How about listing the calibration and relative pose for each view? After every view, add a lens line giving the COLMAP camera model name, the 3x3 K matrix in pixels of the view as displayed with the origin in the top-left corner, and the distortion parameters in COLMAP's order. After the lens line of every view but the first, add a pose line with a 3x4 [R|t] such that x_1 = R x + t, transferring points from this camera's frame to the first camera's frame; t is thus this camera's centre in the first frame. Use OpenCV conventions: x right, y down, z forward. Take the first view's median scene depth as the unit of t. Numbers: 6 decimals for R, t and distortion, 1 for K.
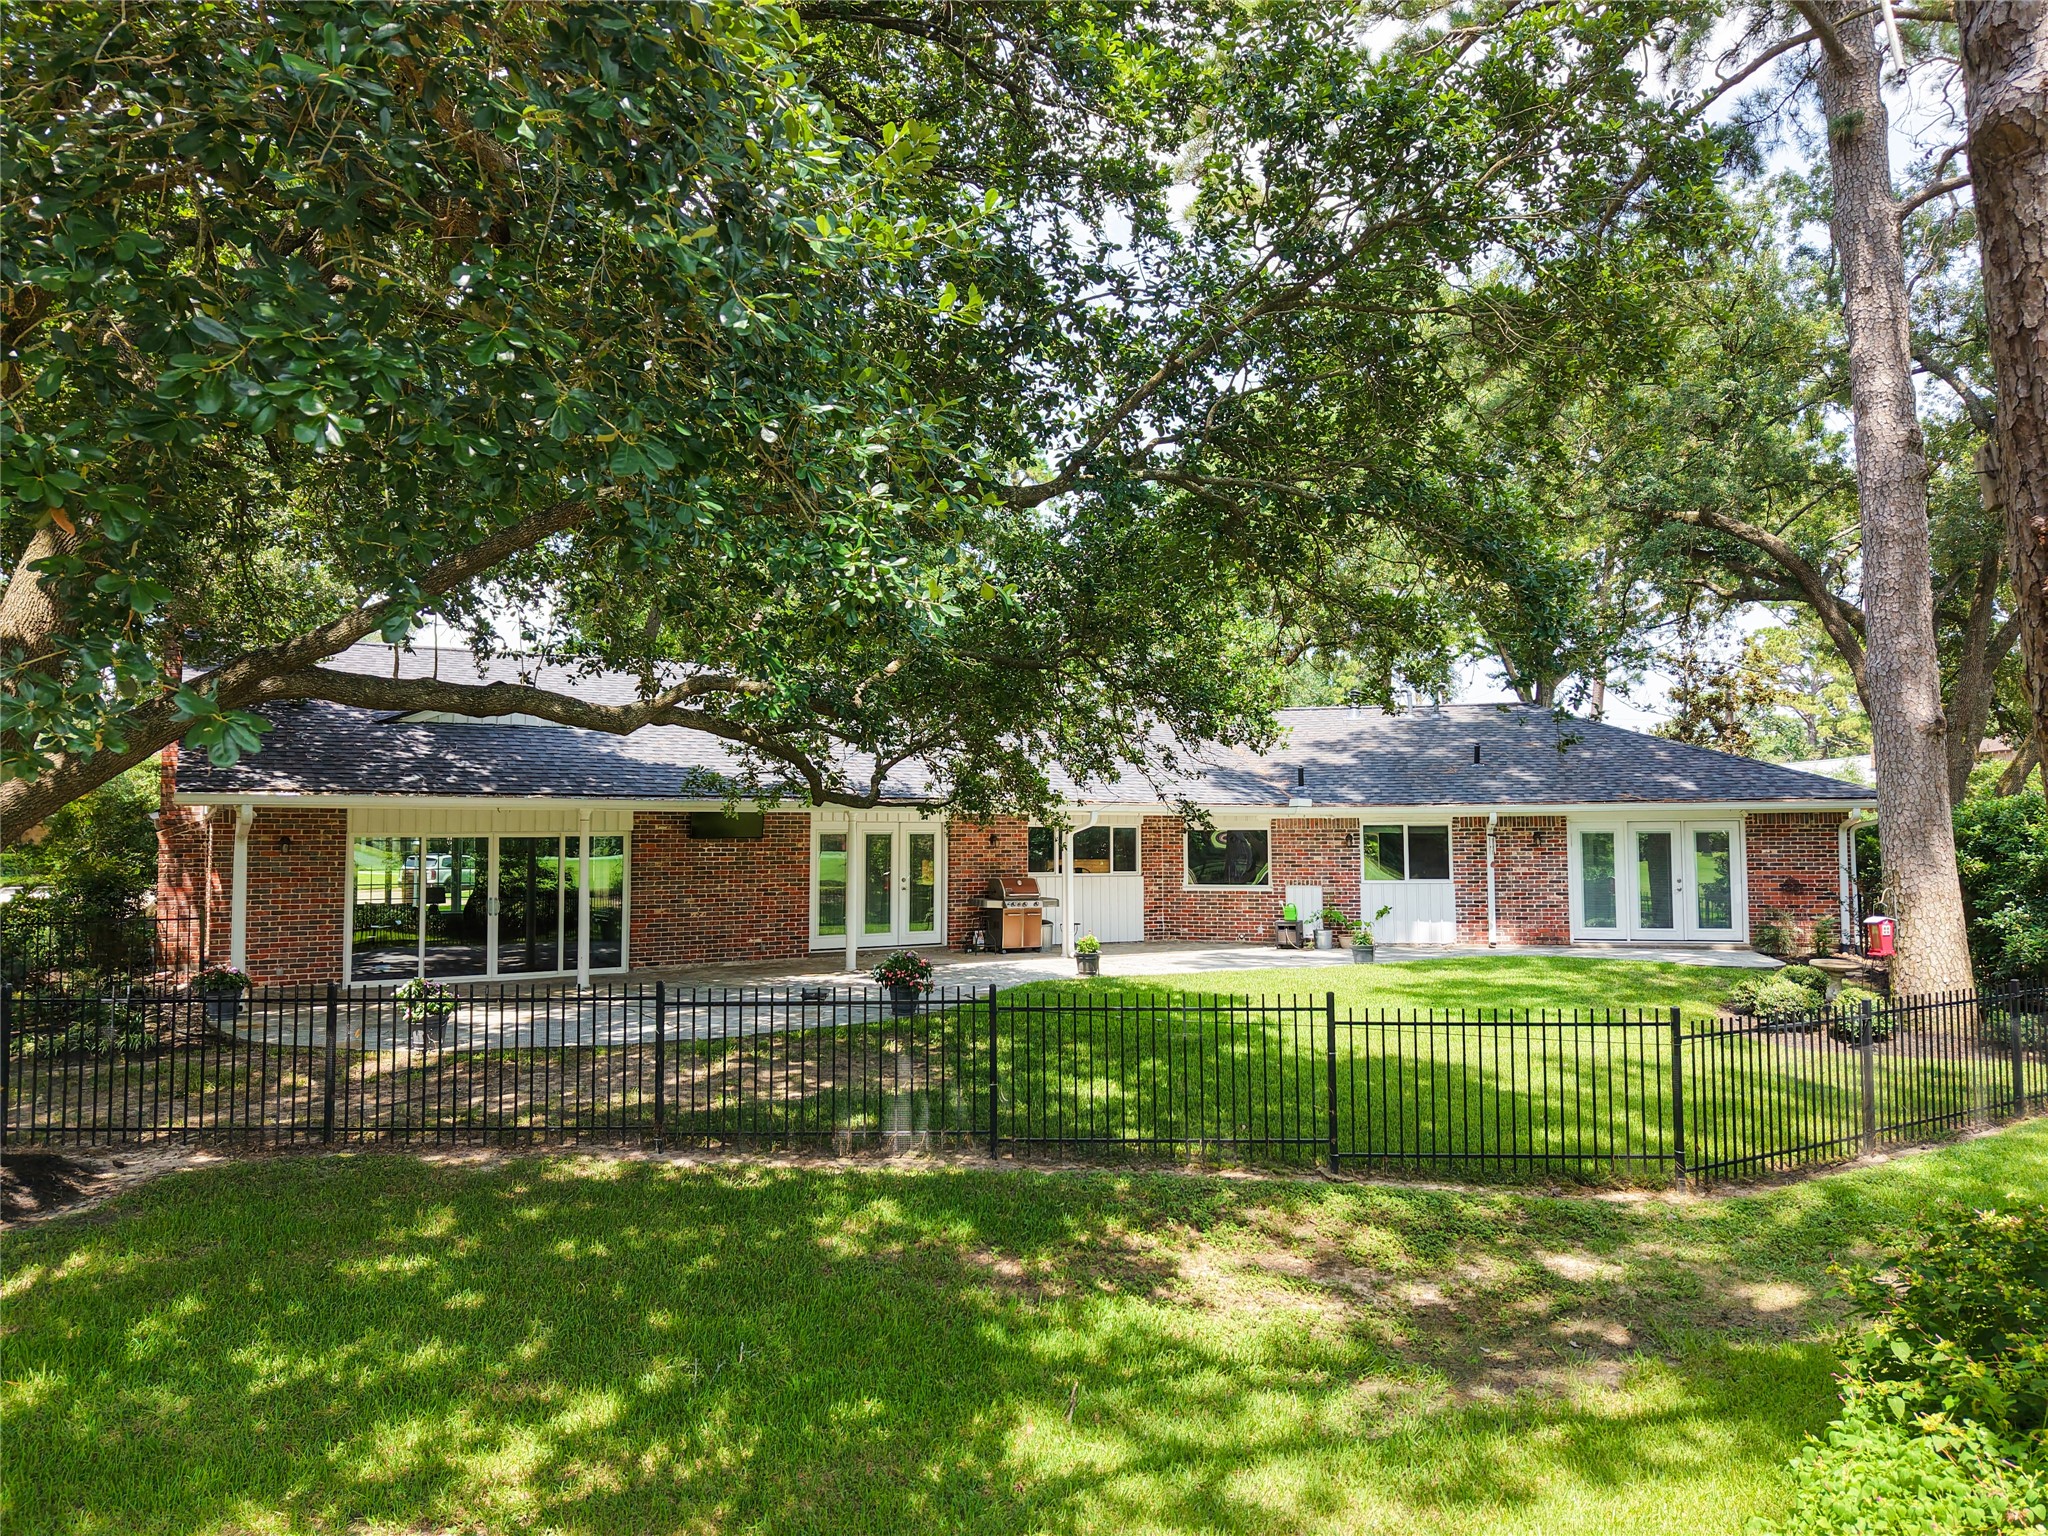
lens RADIAL K [[1417.5, 0, 1024.0], [0, 1417.5, 768.0], [0, 0, 1]] dist [0.001149, 0.003284]
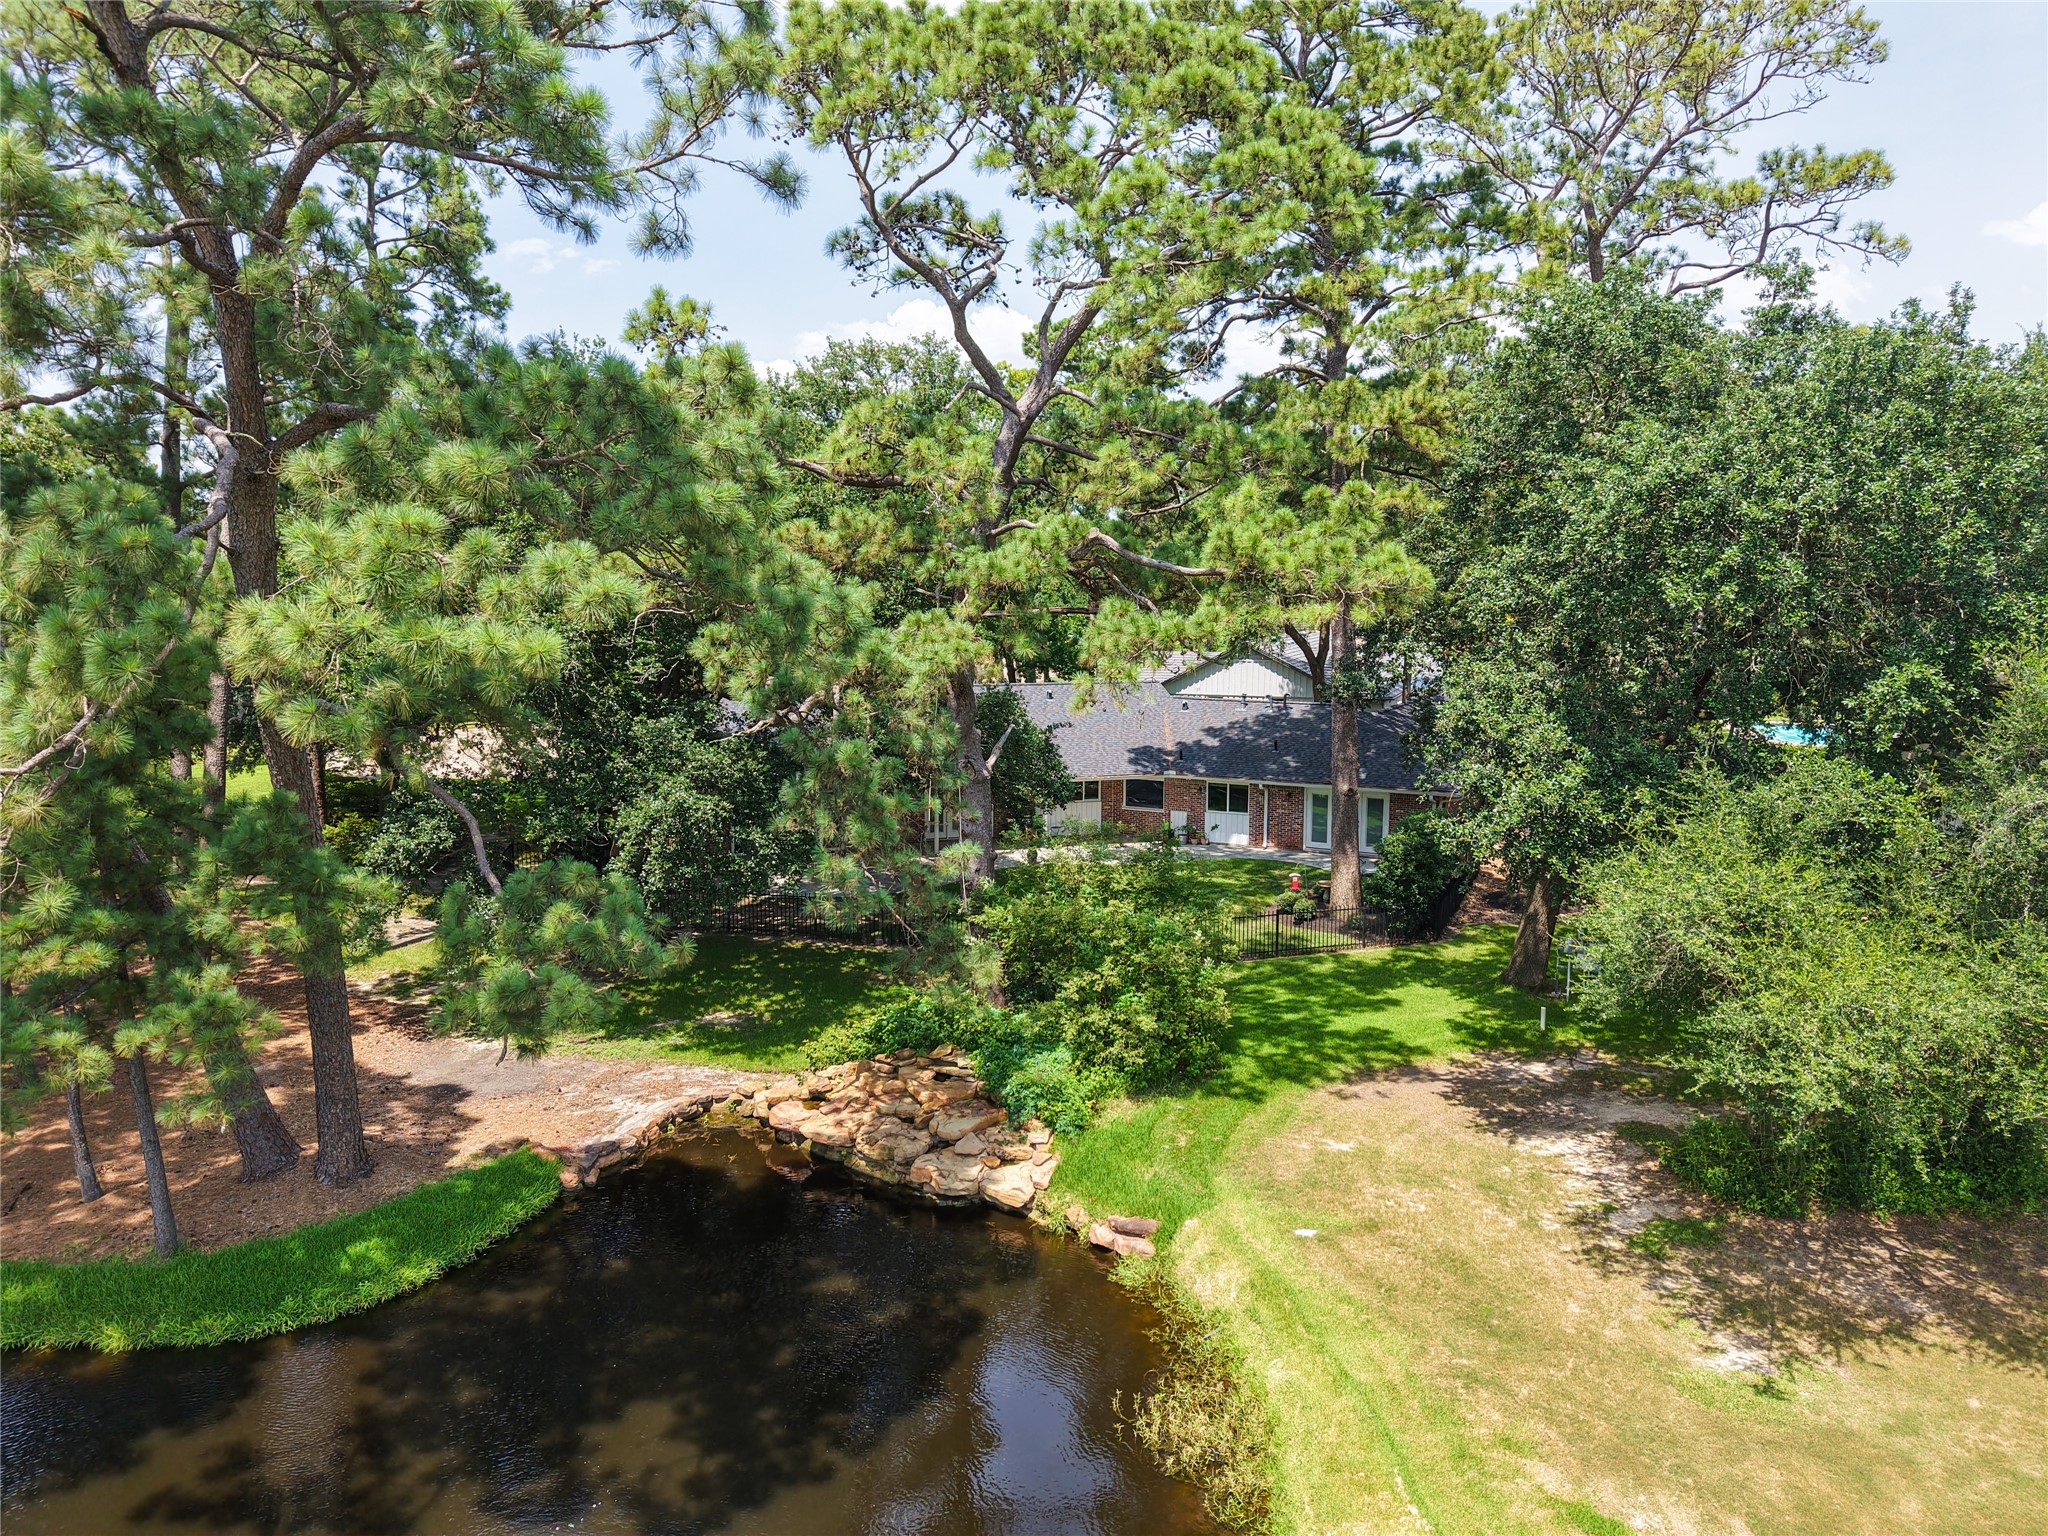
lens RADIAL K [[1413.3, 0, 1016.2], [0, 1413.3, 783.6], [0, 0, 1]] dist [-0.008253, 0.005344]
pose [[0.968954, 0.044998, -0.243111, 0.470208], [0.003879, 0.980411, 0.196926, -0.354008], [0.247210, -0.191756, 0.949798, -0.946008]]
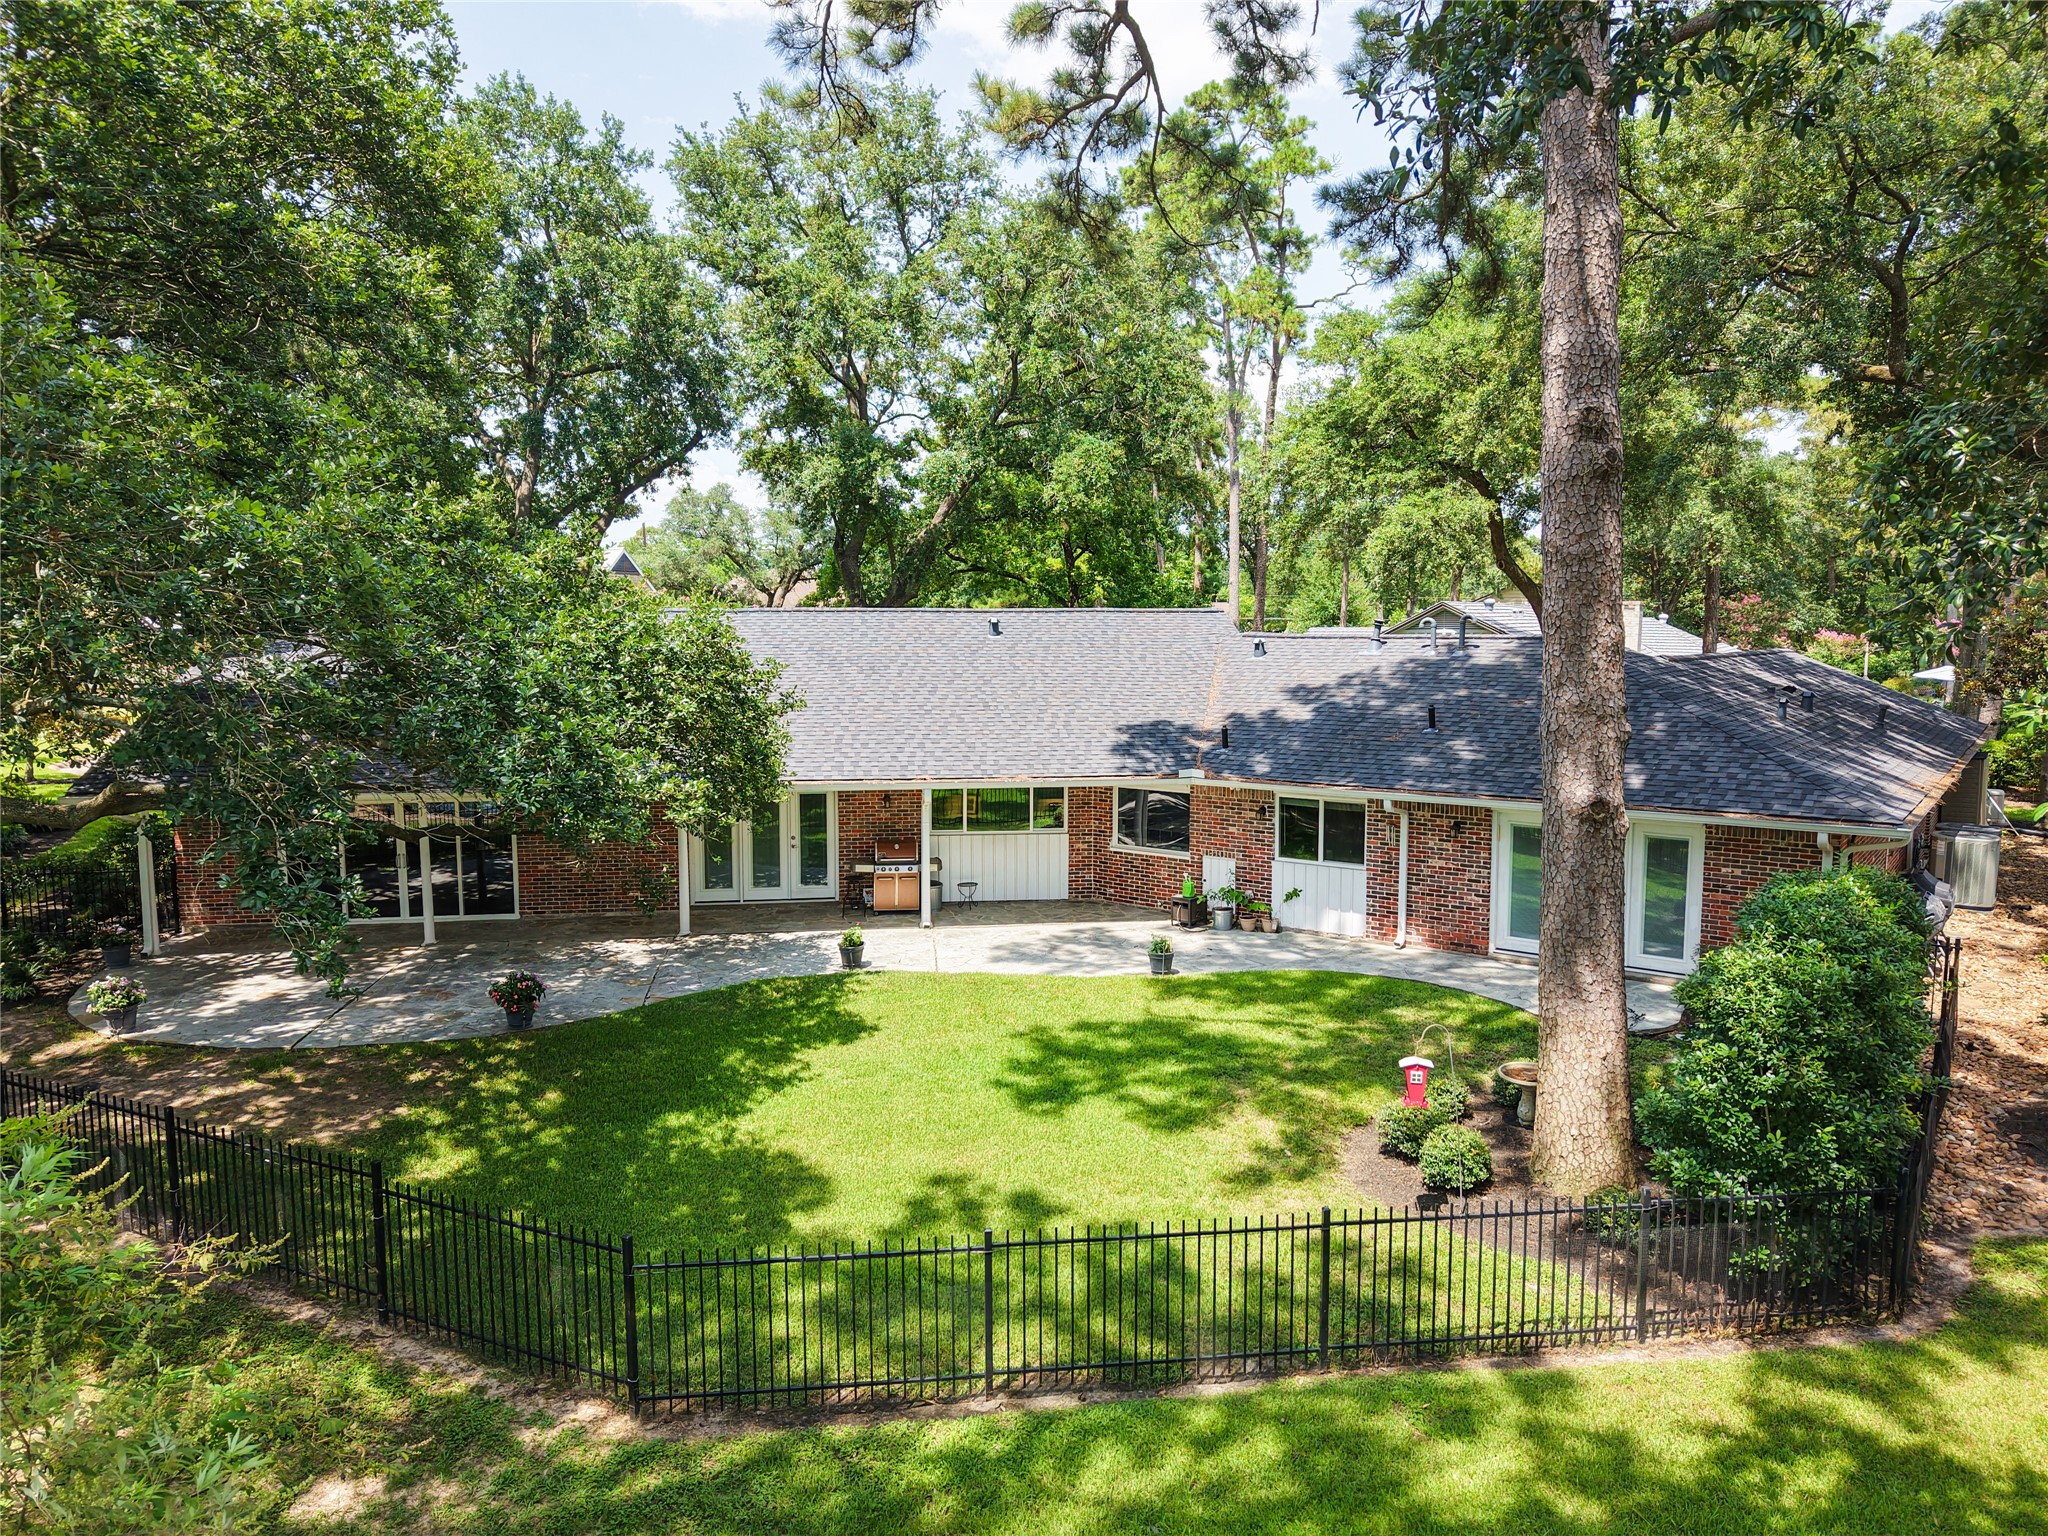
lens RADIAL K [[1413.3, 0, 1016.2], [0, 1413.3, 783.6], [0, 0, 1]] dist [-0.008253, 0.005344]
pose [[0.913220, 0.051807, -0.404160, 0.462095], [0.018067, 0.985760, 0.167183, -0.125196], [0.407066, -0.159977, 0.899280, 0.128528]]
